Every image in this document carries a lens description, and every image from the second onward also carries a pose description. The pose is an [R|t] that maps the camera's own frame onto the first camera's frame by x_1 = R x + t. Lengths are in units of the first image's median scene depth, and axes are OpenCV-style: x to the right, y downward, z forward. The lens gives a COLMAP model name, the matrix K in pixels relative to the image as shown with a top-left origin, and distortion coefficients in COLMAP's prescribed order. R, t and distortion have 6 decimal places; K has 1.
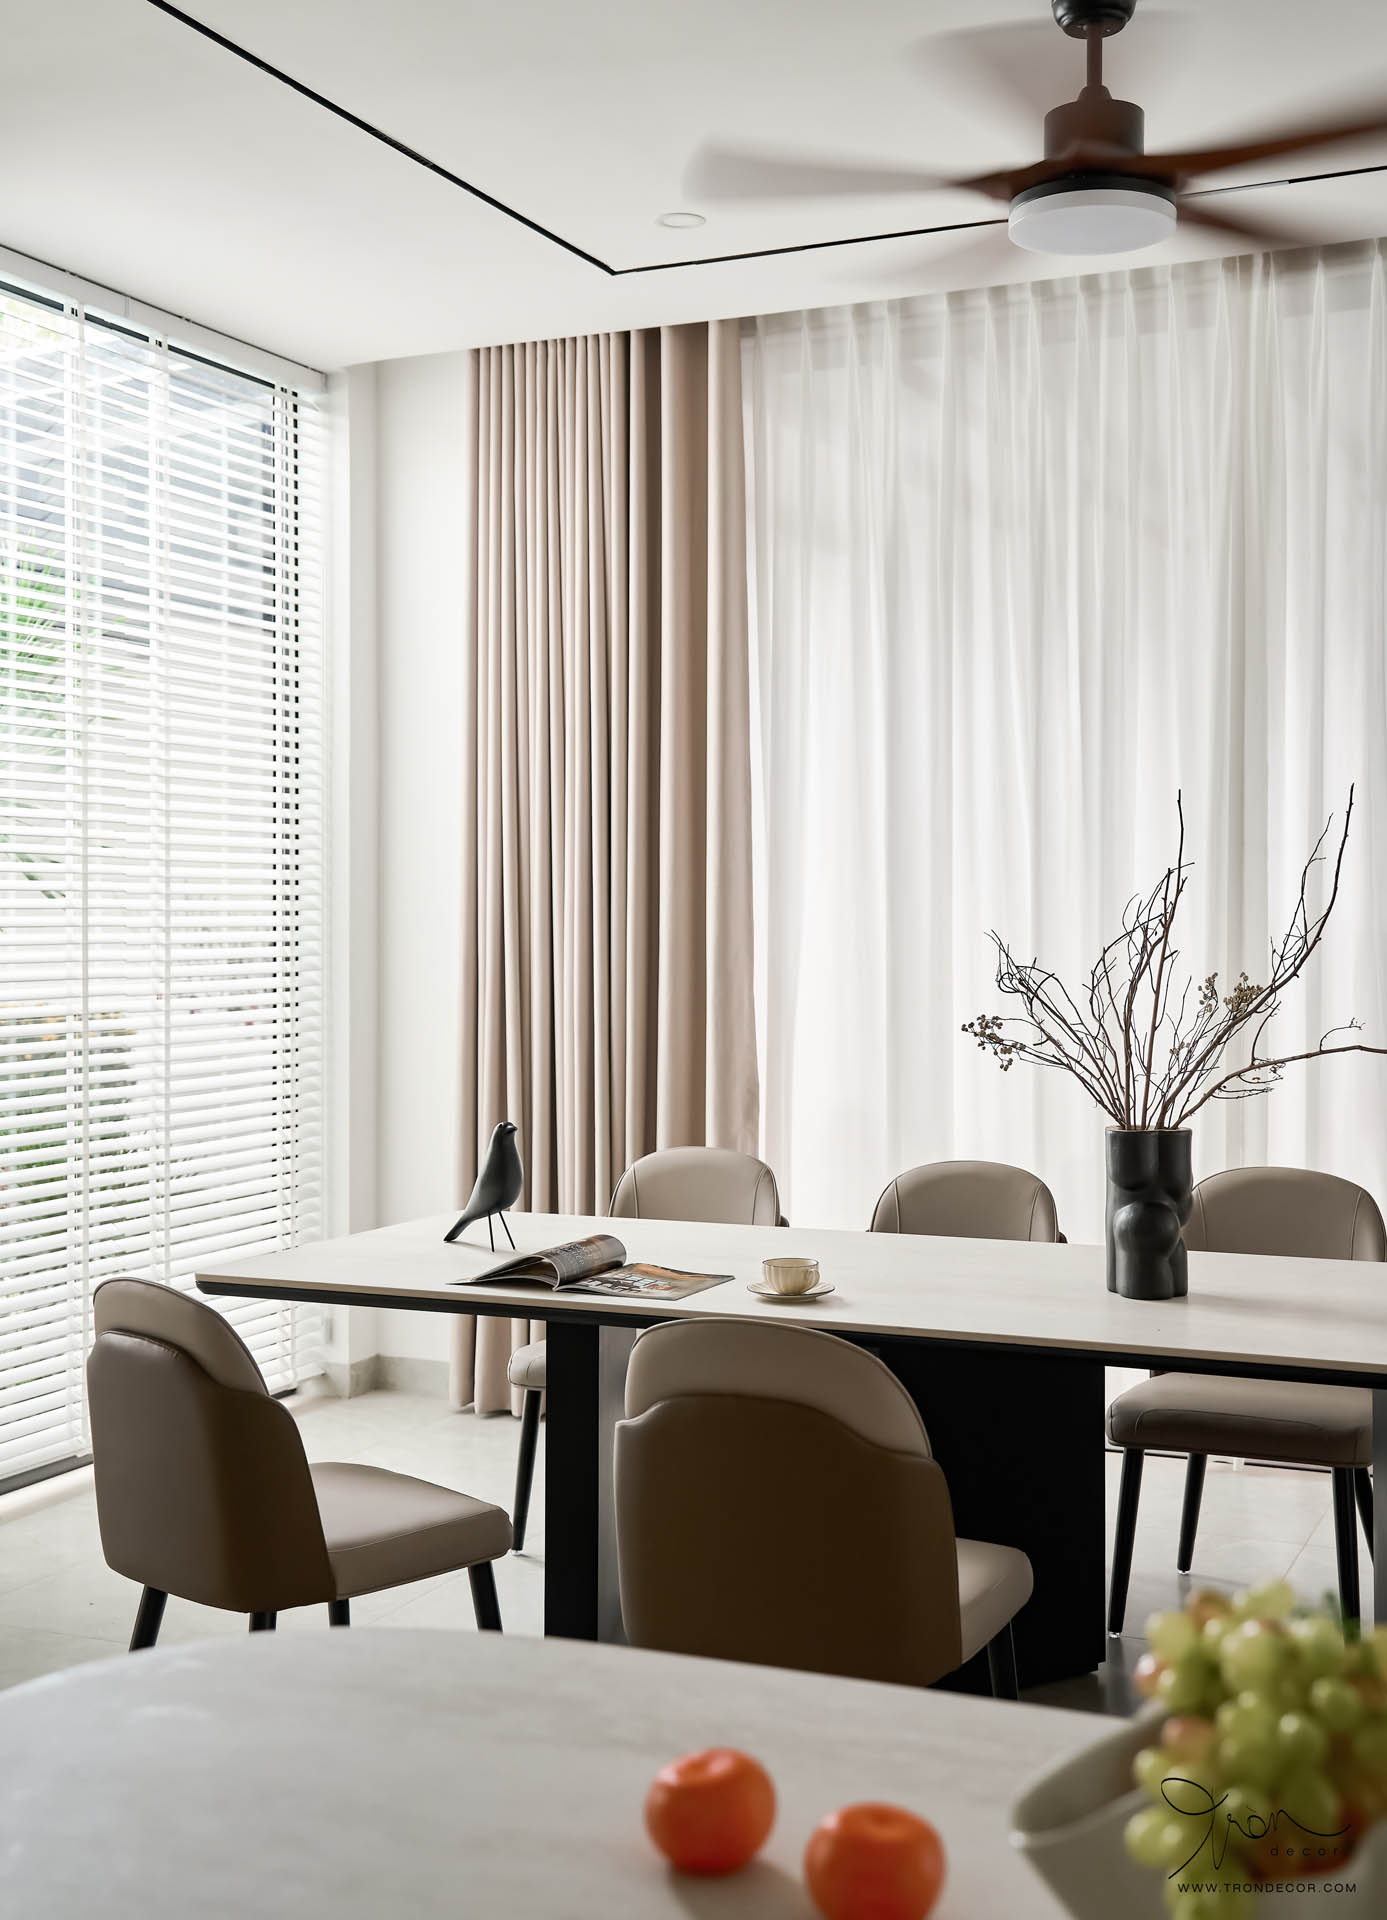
lens RADIAL K [[2310.5, 0, 693.5], [0, 2310.5, 960.0], [0, 0, 1]] dist [-0.039548, 0.035151]
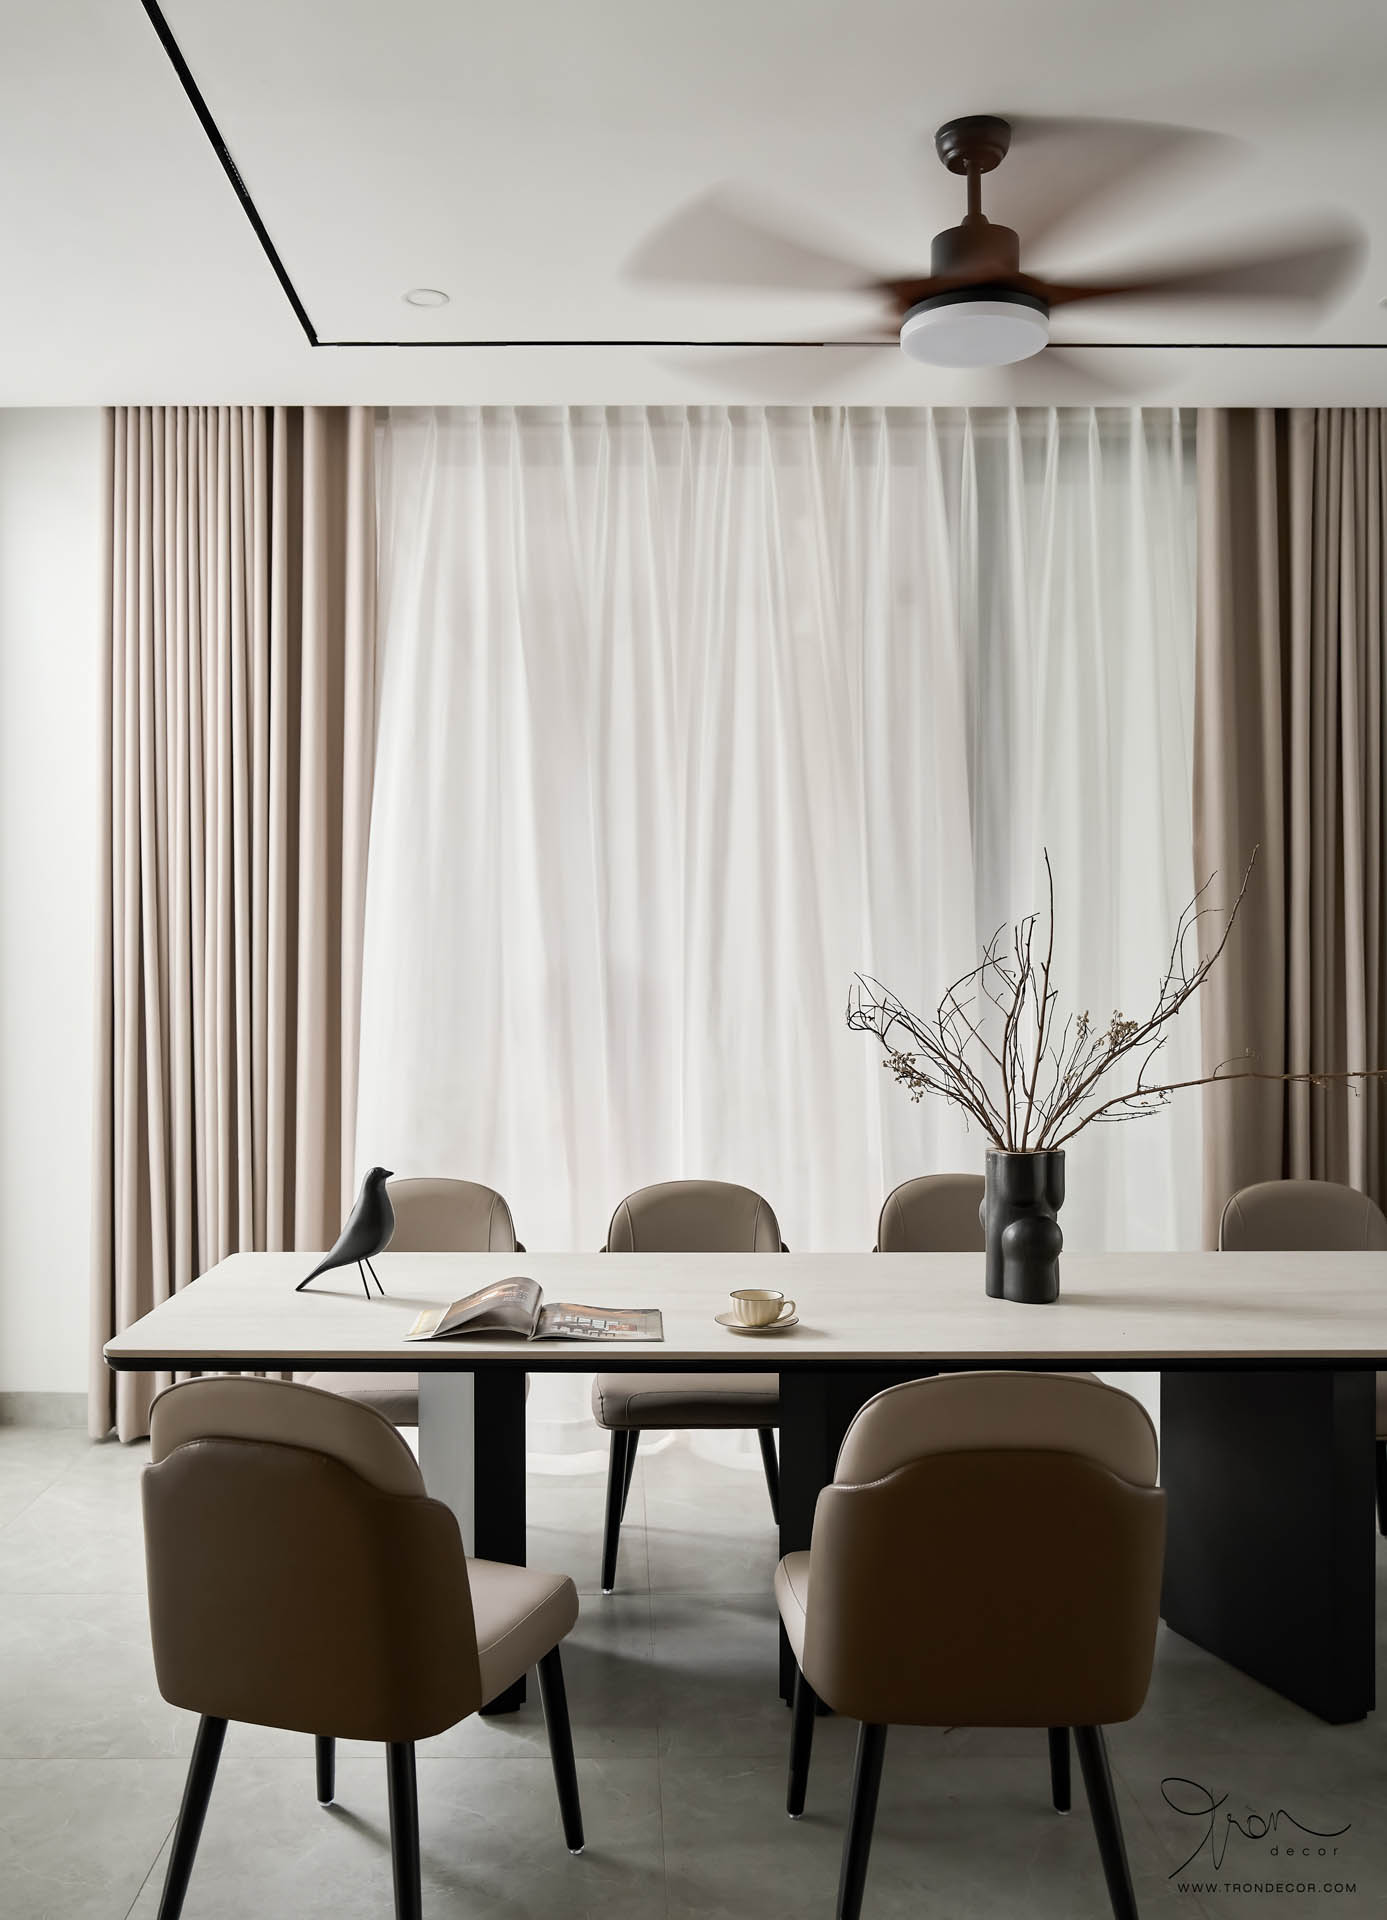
lens RADIAL K [[1878.7, 0, 693.5], [0, 1878.7, 960.0], [0, 0, 1]] dist [0.006961, 0.015793]
pose [[0.920298, 0.001435, 0.391216, -0.302636], [0.006744, 0.999786, -0.019532, -0.002221], [-0.391160, 0.020614, 0.920092, 0.221344]]
